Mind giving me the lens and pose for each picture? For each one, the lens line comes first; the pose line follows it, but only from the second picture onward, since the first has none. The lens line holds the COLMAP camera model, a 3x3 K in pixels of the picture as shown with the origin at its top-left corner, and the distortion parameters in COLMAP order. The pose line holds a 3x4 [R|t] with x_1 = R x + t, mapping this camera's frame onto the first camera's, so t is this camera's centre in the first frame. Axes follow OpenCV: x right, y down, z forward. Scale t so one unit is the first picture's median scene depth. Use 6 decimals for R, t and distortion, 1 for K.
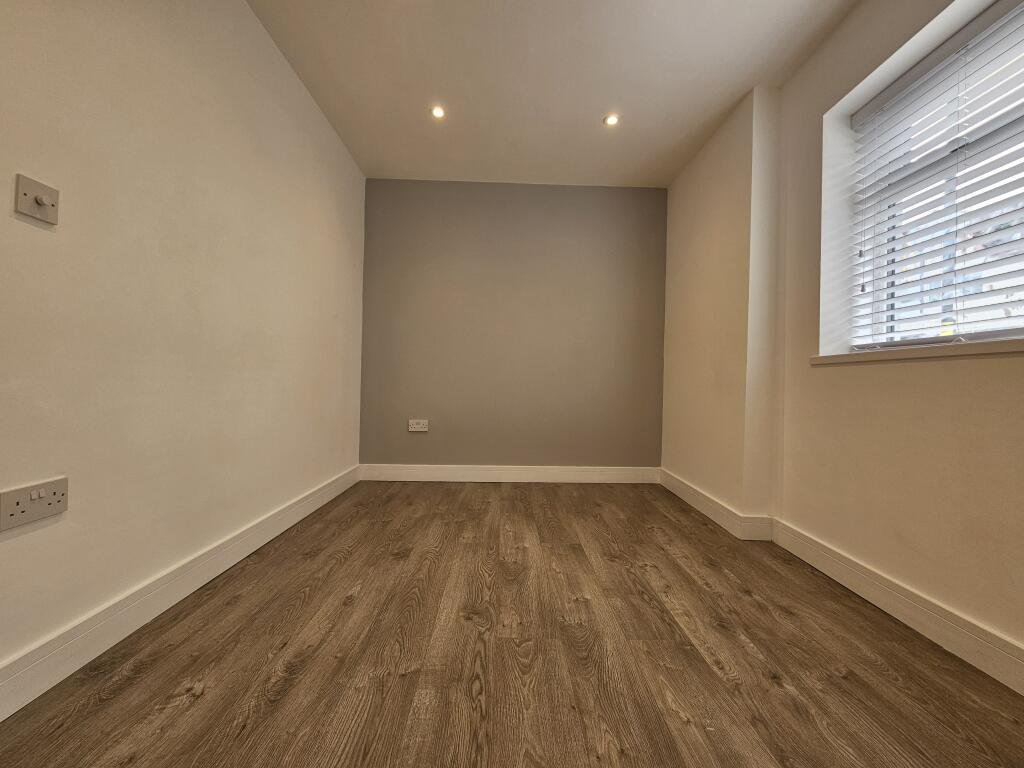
lens RADIAL K [[430.3, 0, 502.0], [0, 430.3, 380.2], [0, 0, 1]] dist [0.000393, -0.000033]
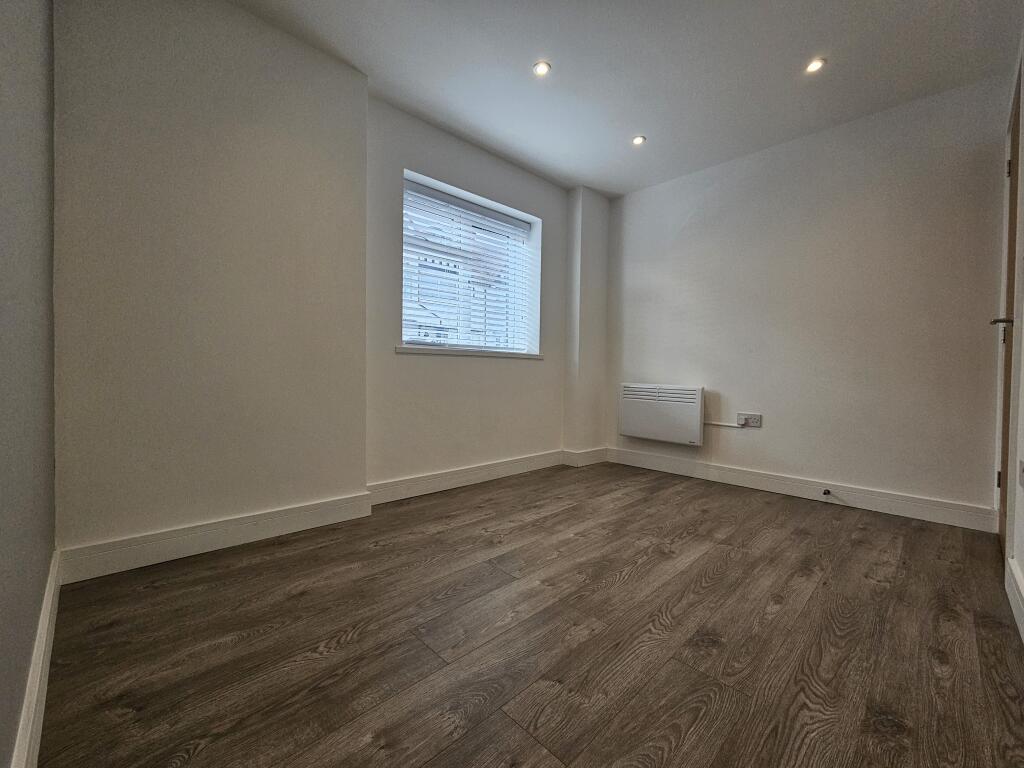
lens RADIAL K [[430.3, 0, 502.0], [0, 430.3, 380.2], [0, 0, 1]] dist [0.000393, -0.000033]
pose [[-0.699725, -0.046207, 0.712916, -0.565640], [-0.032027, 0.998932, 0.033310, -0.013564], [-0.713694, 0.000475, -0.700458, 2.044554]]
